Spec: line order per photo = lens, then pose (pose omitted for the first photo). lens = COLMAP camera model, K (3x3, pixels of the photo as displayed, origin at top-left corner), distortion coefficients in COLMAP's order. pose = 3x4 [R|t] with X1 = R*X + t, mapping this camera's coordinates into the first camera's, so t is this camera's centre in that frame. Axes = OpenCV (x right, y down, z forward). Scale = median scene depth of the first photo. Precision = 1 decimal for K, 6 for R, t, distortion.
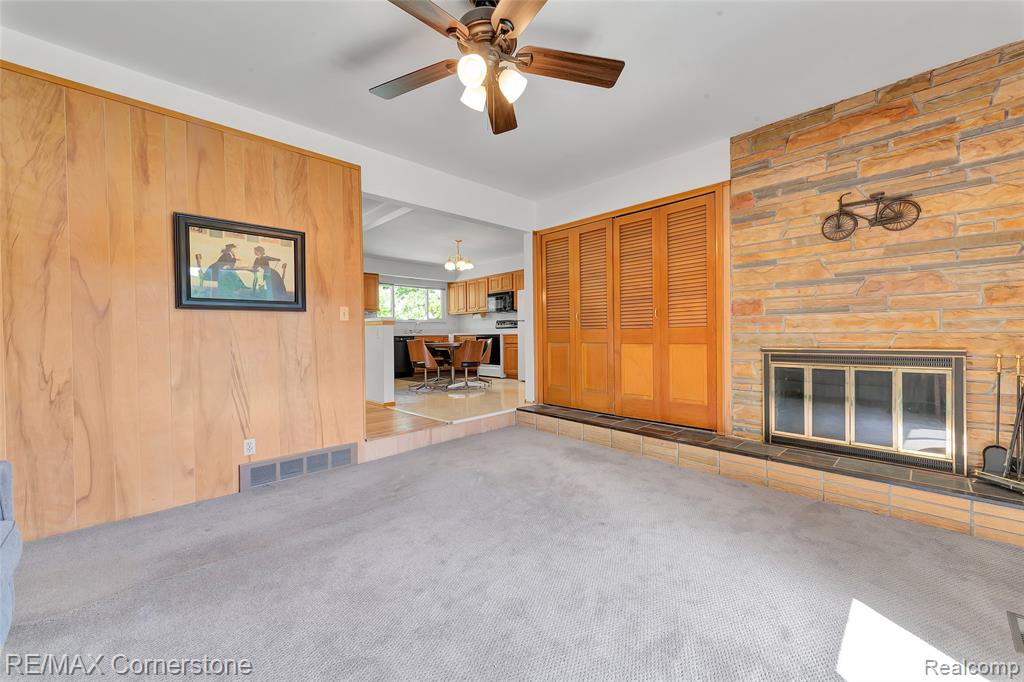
lens RADIAL K [[398.0, 0, 510.2], [0, 398.0, 338.8], [0, 0, 1]] dist [0.007287, -0.000108]
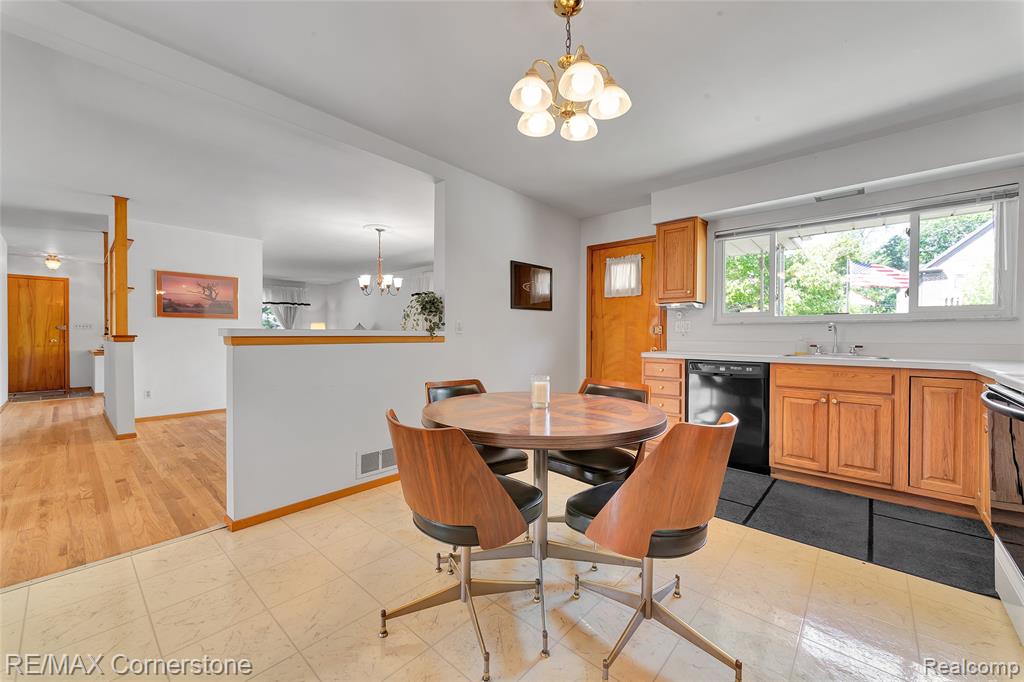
lens RADIAL K [[398.0, 0, 510.2], [0, 398.0, 338.8], [0, 0, 1]] dist [0.007287, -0.000108]
pose [[0.064954, 0.026807, -0.997528, 0.277782], [-0.011671, 0.999591, 0.026102, -0.100363], [0.997820, 0.009947, 0.065241, 2.153128]]
